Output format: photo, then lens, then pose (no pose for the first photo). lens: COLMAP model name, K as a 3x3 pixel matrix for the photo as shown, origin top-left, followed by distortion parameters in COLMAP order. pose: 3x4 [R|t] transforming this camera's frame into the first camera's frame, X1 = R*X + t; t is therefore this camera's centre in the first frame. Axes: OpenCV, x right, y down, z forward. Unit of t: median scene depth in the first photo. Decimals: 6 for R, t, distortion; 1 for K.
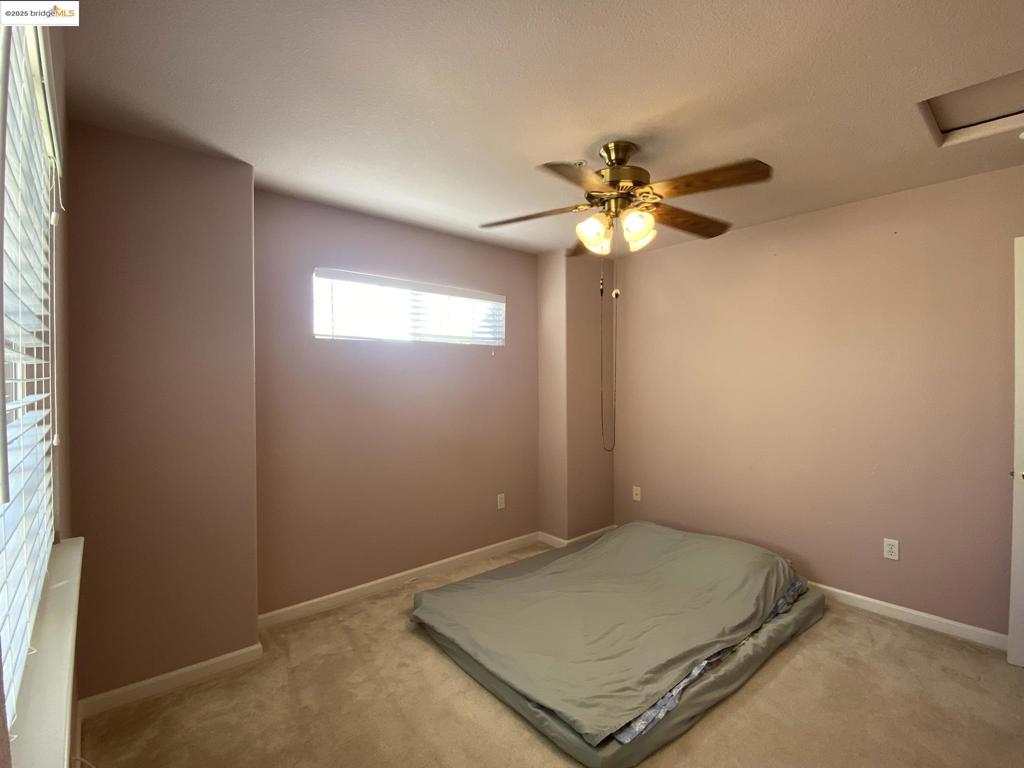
lens RADIAL K [[482.7, 0, 510.9], [0, 482.7, 385.5], [0, 0, 1]] dist [0.038380, -0.000437]
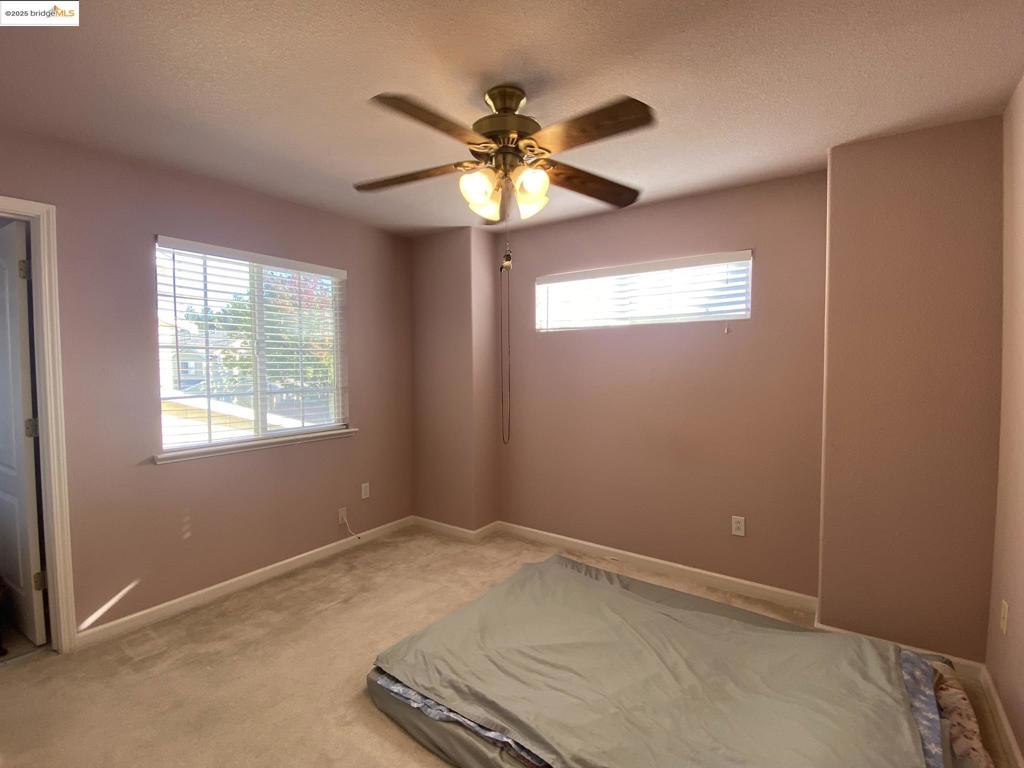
lens RADIAL K [[482.7, 0, 511.7], [0, 482.7, 382.5], [0, 0, 1]] dist [0.038380, -0.000437]
pose [[0.232799, 0.036101, -0.971855, 0.856939], [-0.014525, 0.999328, 0.033642, -0.005081], [0.972416, 0.006285, 0.233167, 0.640914]]
